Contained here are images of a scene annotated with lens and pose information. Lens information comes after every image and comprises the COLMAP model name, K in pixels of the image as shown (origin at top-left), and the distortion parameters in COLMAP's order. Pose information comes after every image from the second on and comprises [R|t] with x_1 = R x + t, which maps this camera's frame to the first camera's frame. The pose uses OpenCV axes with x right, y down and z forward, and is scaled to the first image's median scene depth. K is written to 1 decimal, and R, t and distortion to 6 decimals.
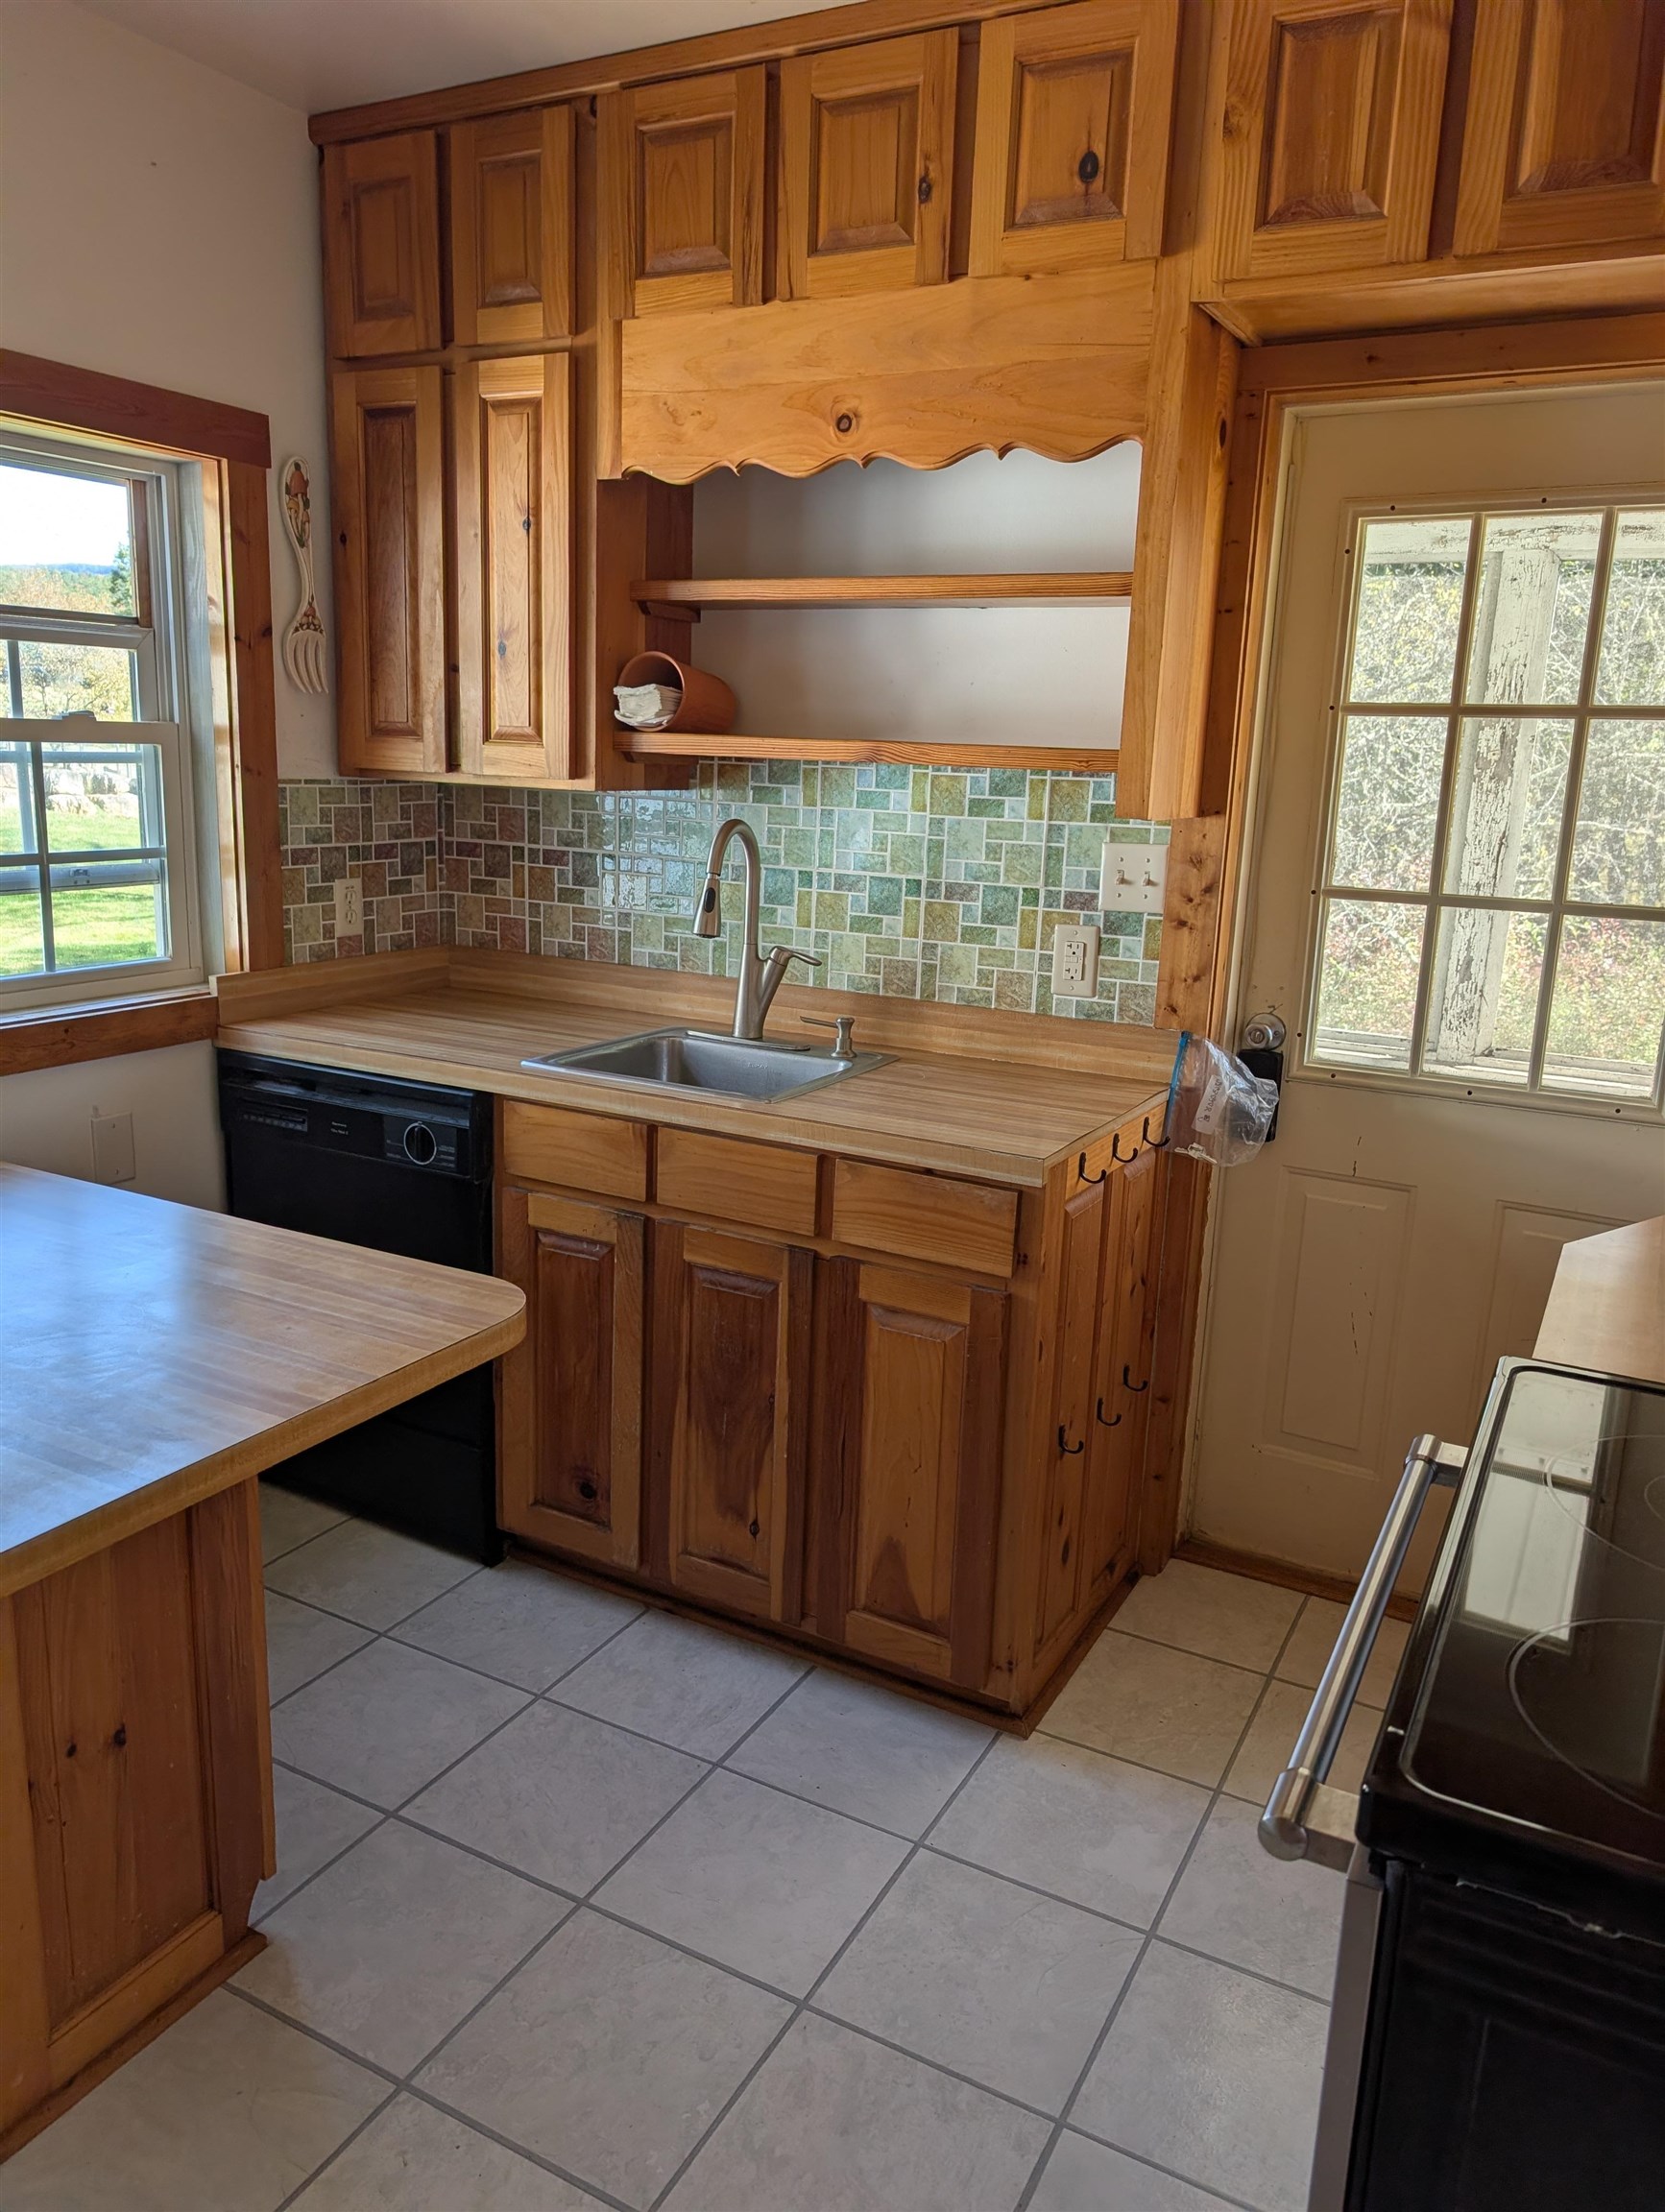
lens RADIAL K [[1605.5, 0, 837.4], [0, 1605.5, 1112.2], [0, 0, 1]] dist [0.030616, -0.034548]
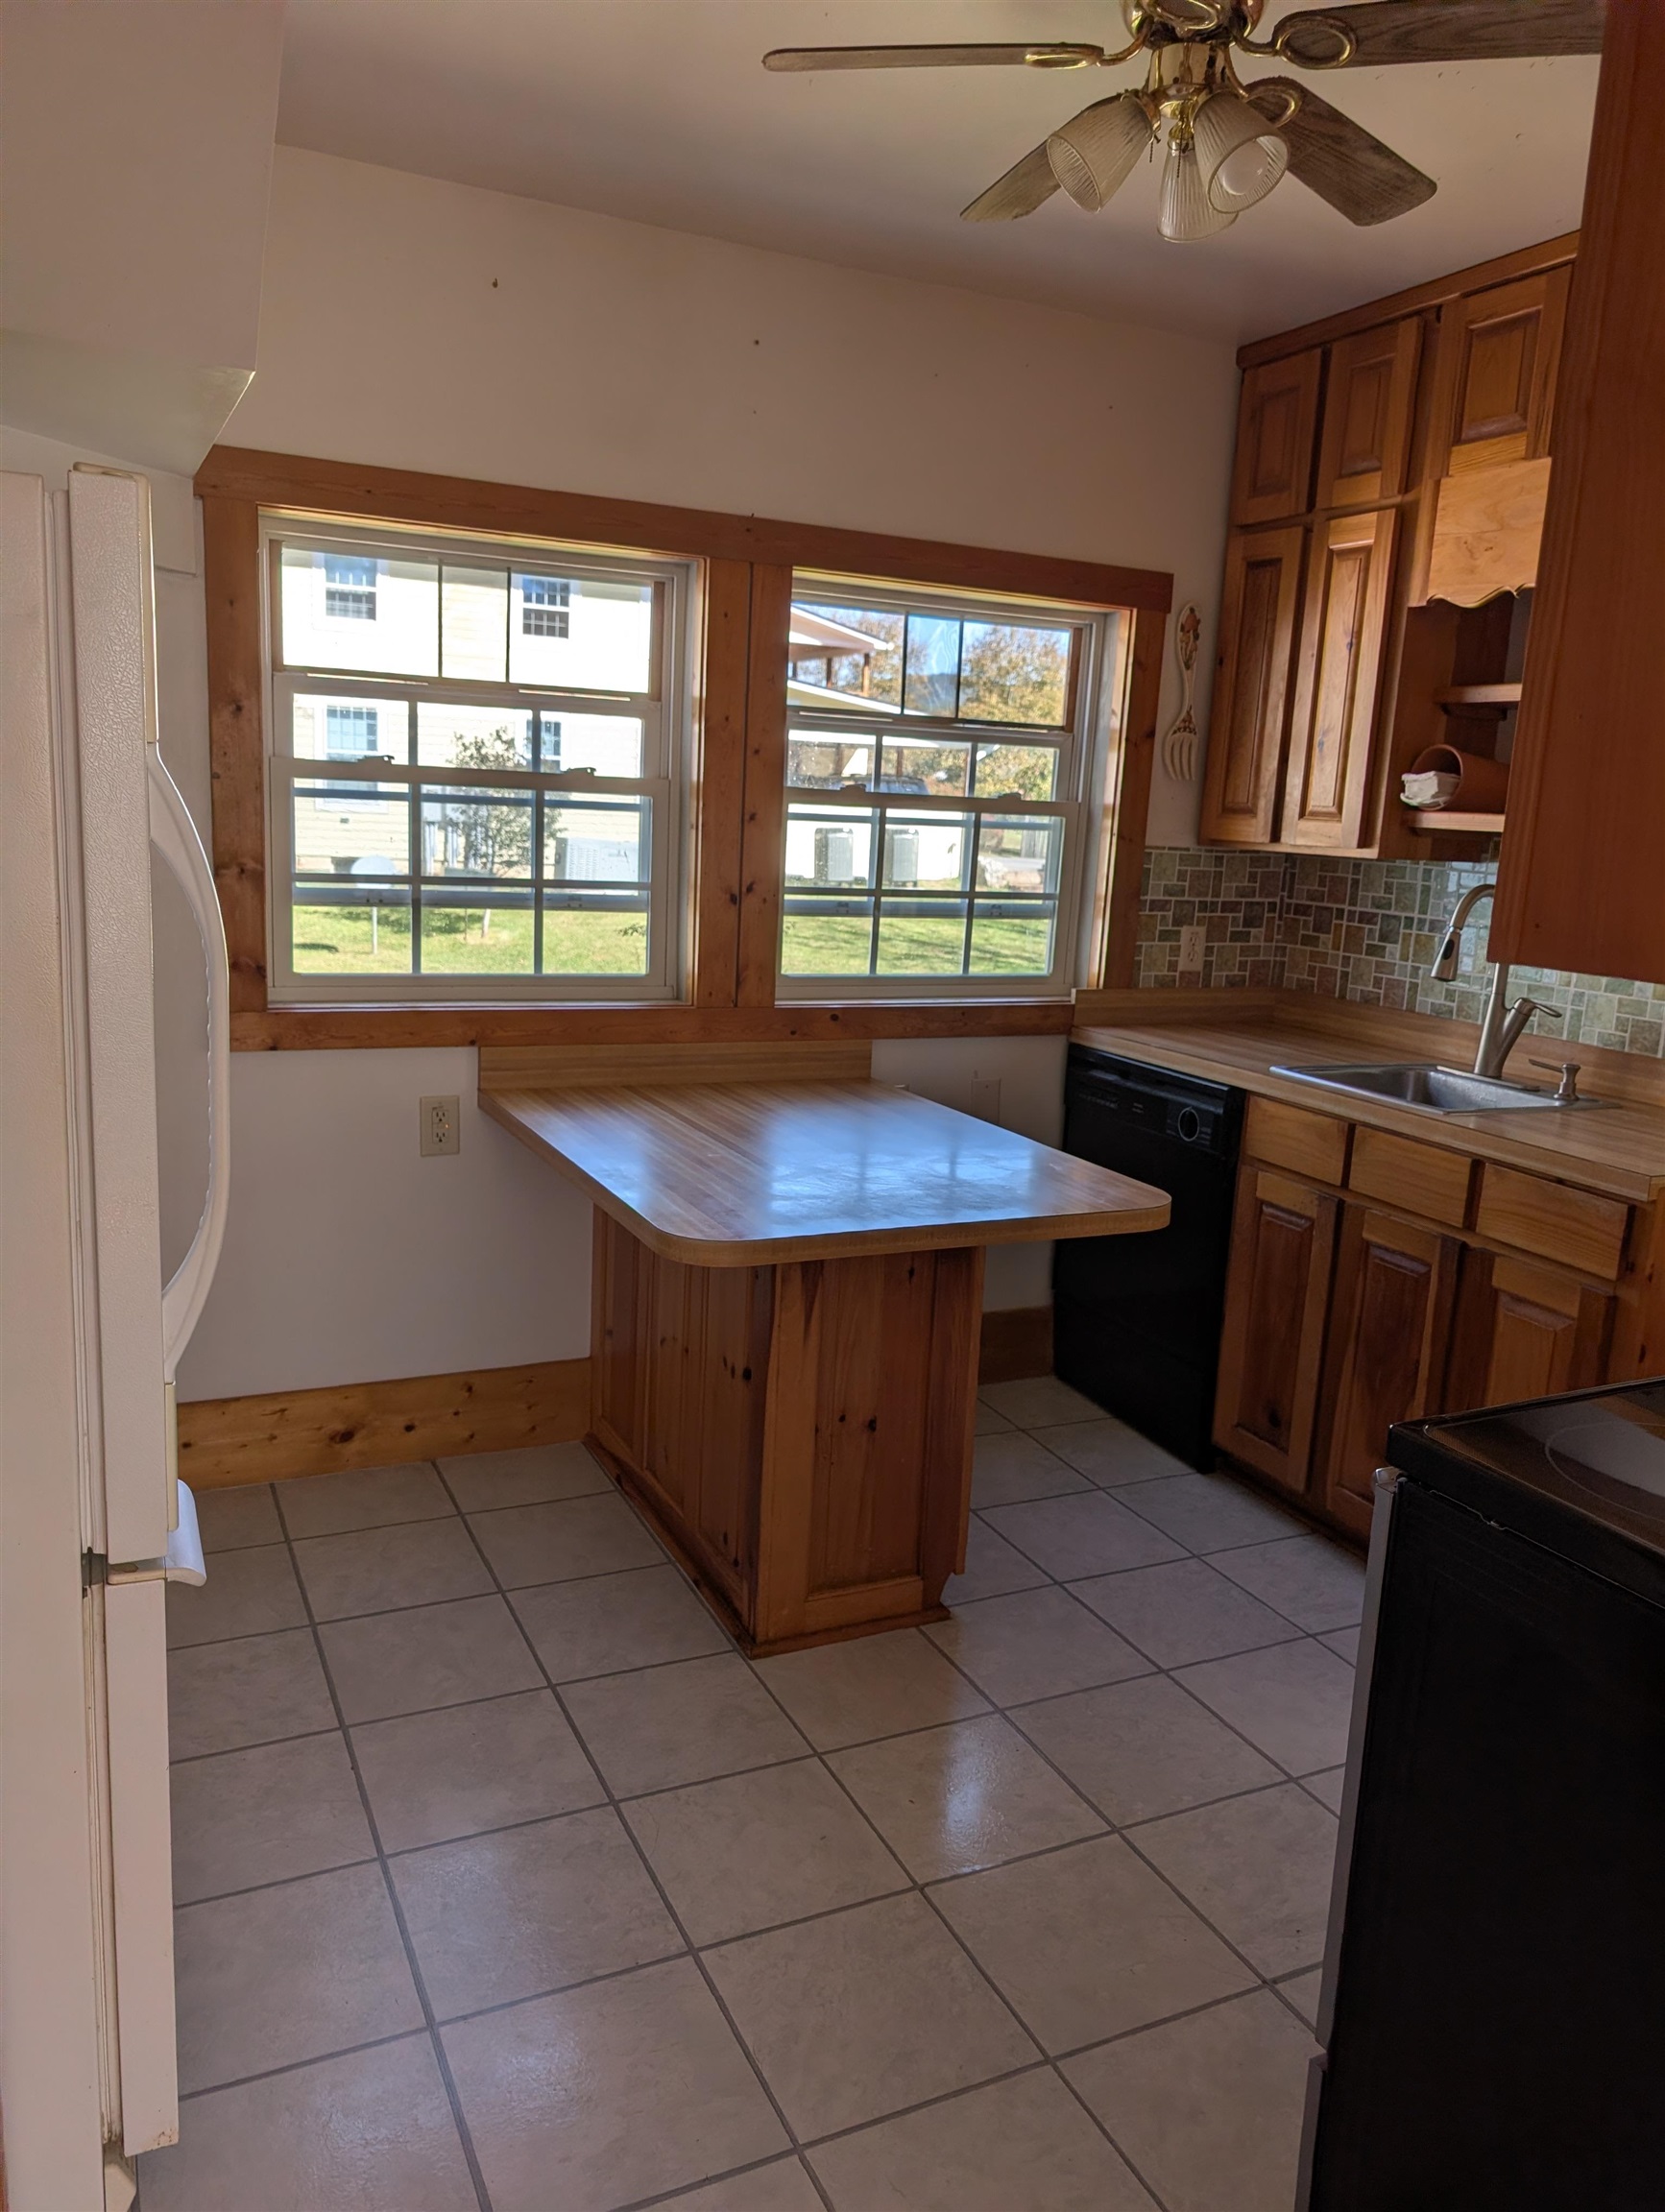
lens RADIAL K [[1605.5, 0, 837.4], [0, 1605.5, 1112.2], [0, 0, 1]] dist [0.030616, -0.034548]
pose [[0.811739, 0.118105, -0.571954, 0.242413], [-0.152088, 0.988297, -0.011773, 0.066606], [0.563870, 0.096544, 0.820201, -0.210119]]
